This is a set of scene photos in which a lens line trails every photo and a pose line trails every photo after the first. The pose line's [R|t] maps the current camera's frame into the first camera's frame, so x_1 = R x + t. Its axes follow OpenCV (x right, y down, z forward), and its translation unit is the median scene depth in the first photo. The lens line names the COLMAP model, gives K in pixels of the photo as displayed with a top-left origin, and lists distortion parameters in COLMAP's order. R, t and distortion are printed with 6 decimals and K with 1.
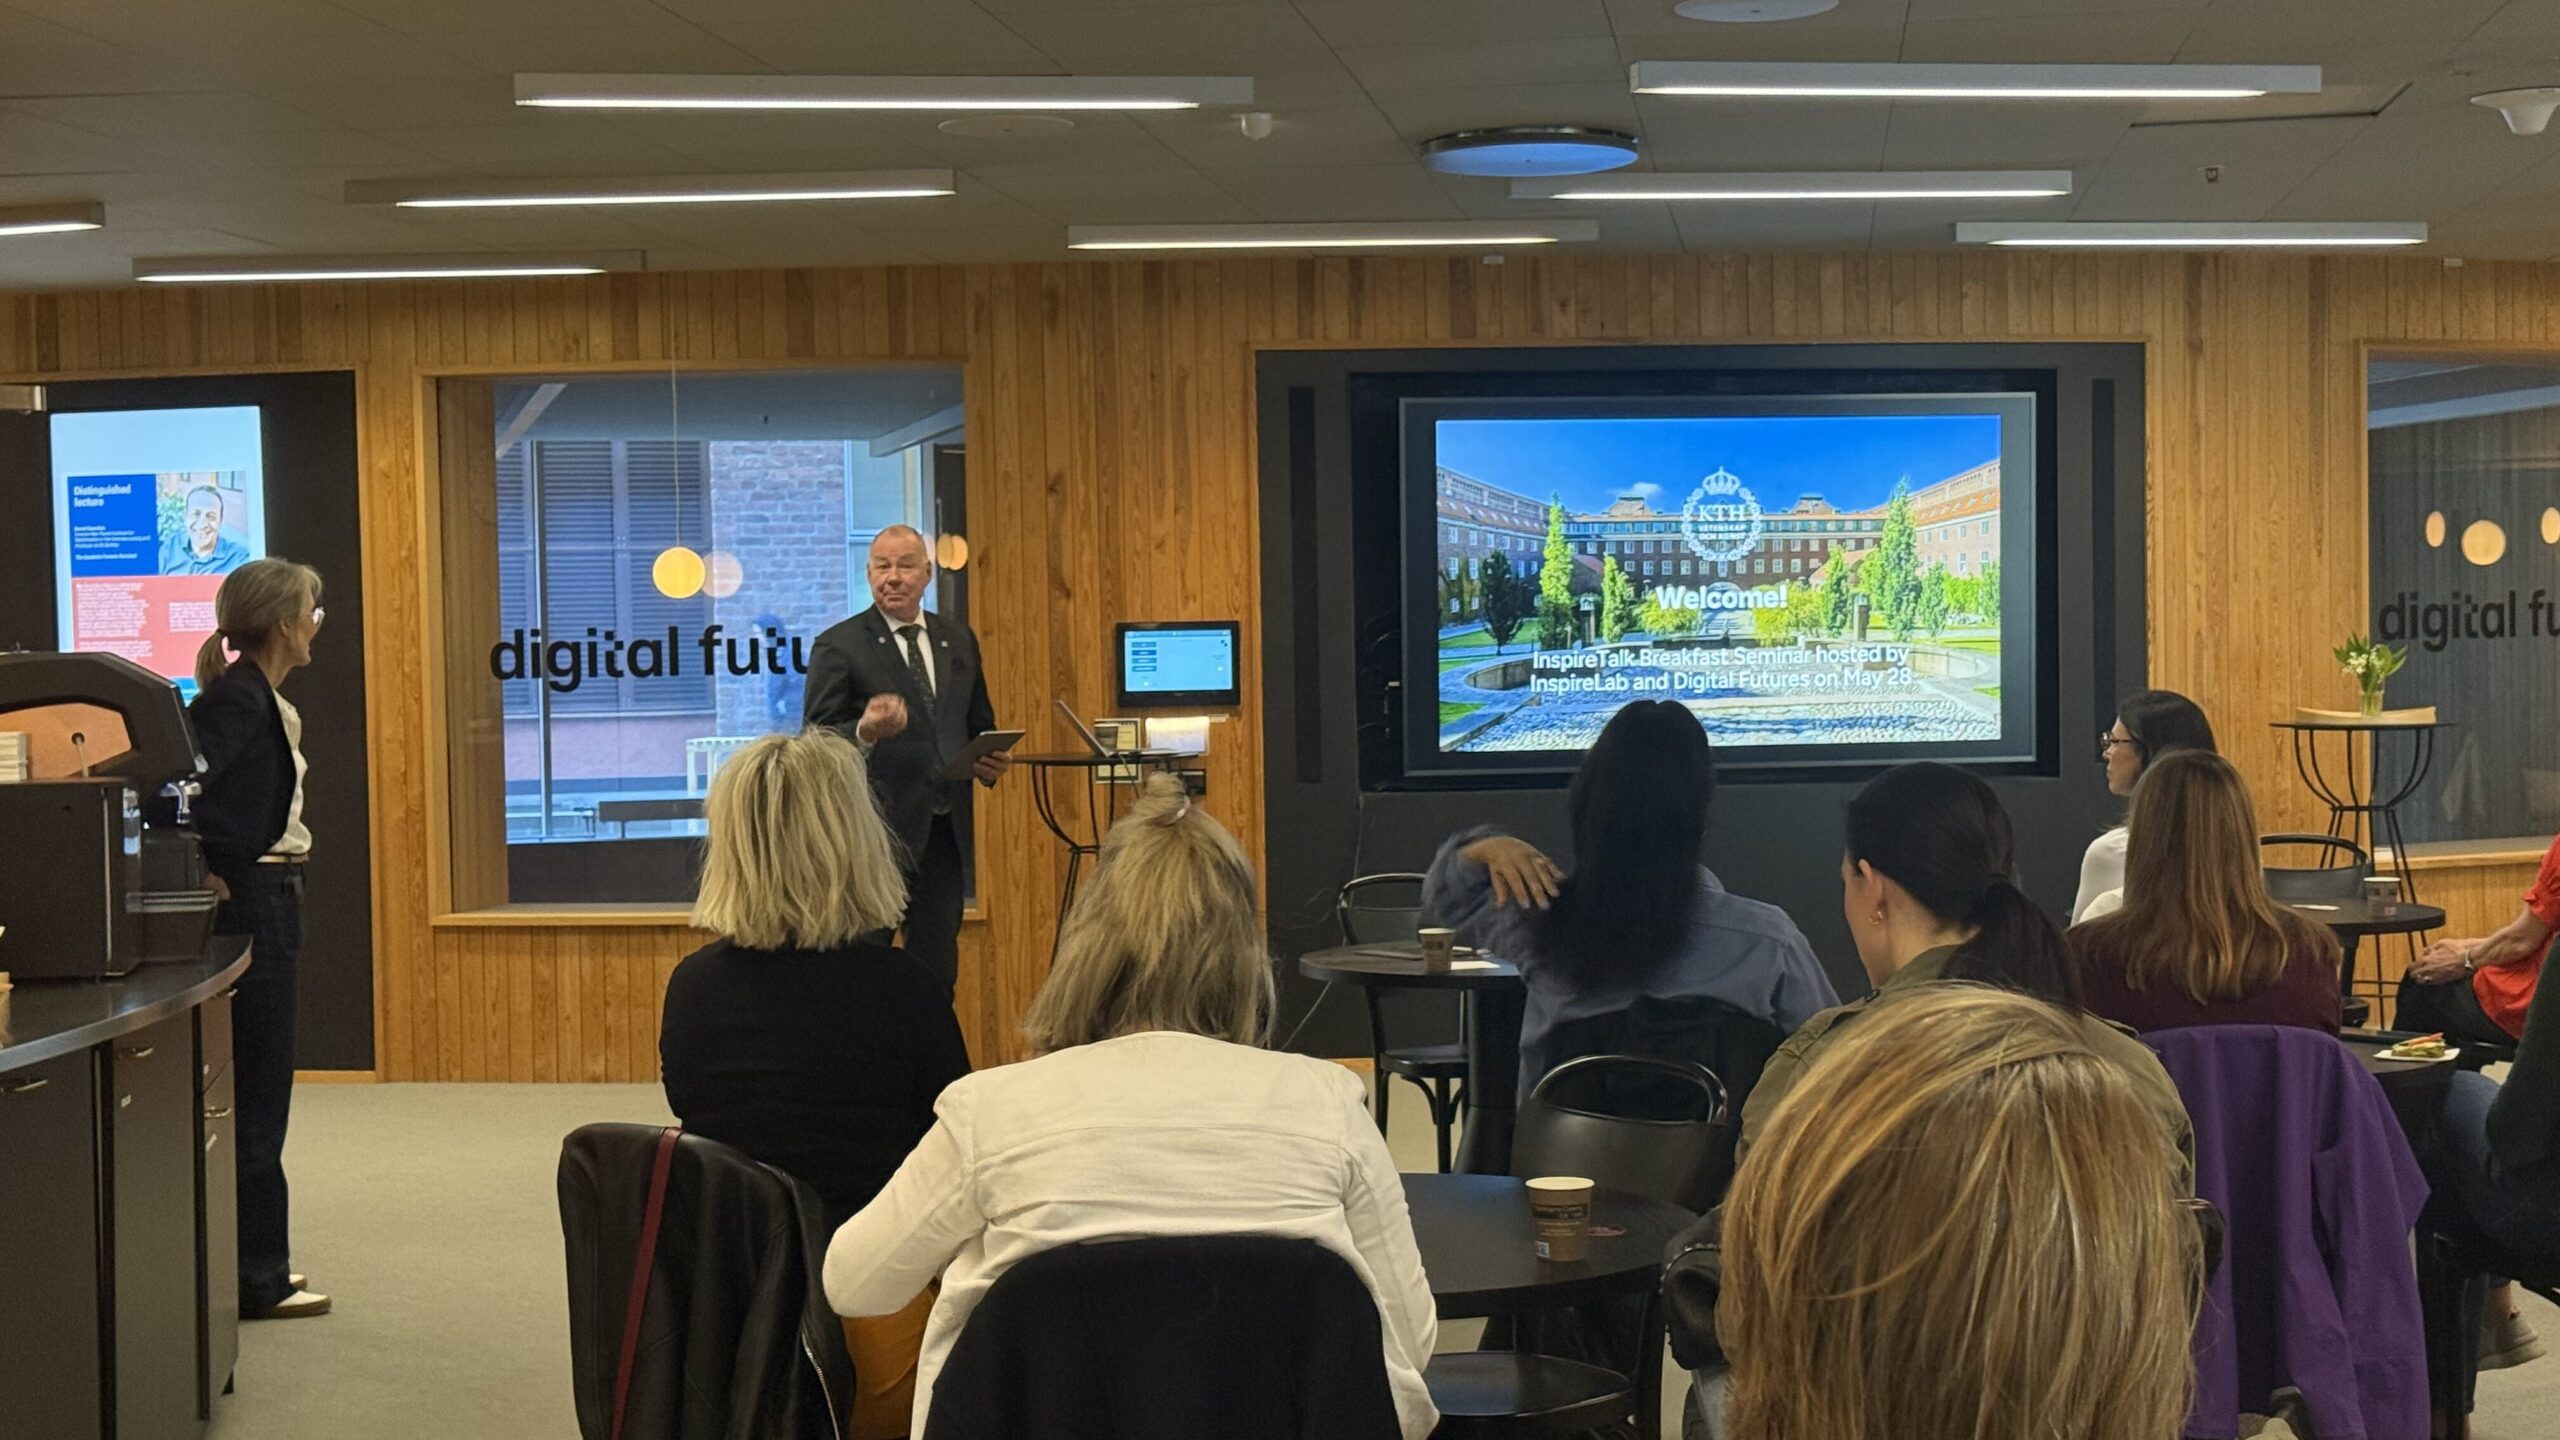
lens RADIAL K [[3330.3, 0, 1280.0], [0, 3330.3, 720.0], [0, 0, 1]] dist [0.136607, 0.014943]
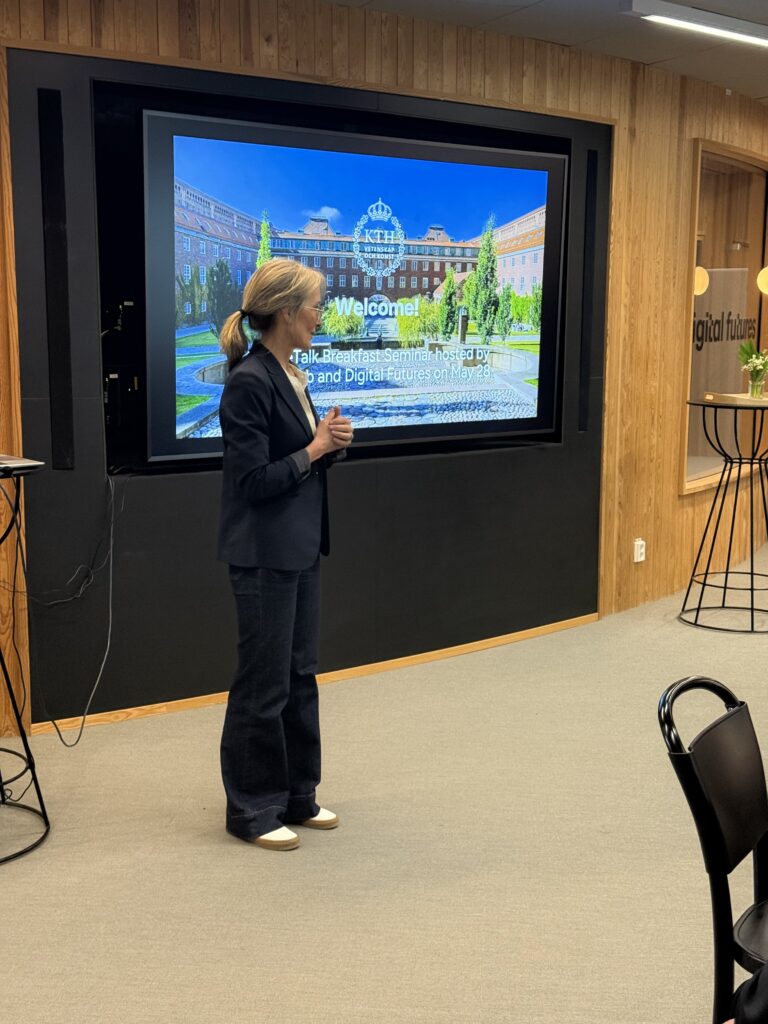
lens RADIAL K [[1428.0, 0, 384.0], [0, 1428.0, 512.0], [0, 0, 1]] dist [0.226168, -0.440190]
pose [[0.872226, -0.046731, 0.486865, -0.127158], [-0.006356, 0.994258, 0.106819, -0.018023], [-0.489062, -0.096265, 0.866921, 0.531523]]
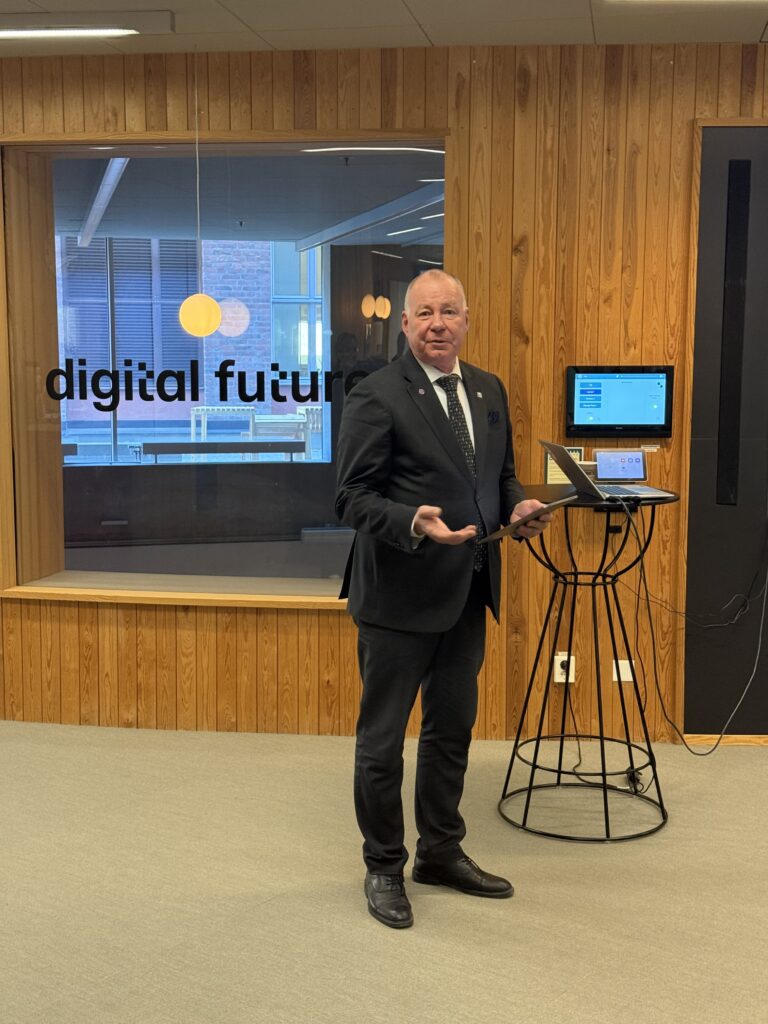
lens RADIAL K [[1436.7, 0, 384.0], [0, 1436.7, 512.0], [0, 0, 1]] dist [0.138702, -0.039865]
pose [[0.998994, 0.025981, -0.036561, -0.092018], [-0.022675, 0.995855, 0.088086, -0.020684], [0.038698, -0.087169, 0.995442, 0.477218]]
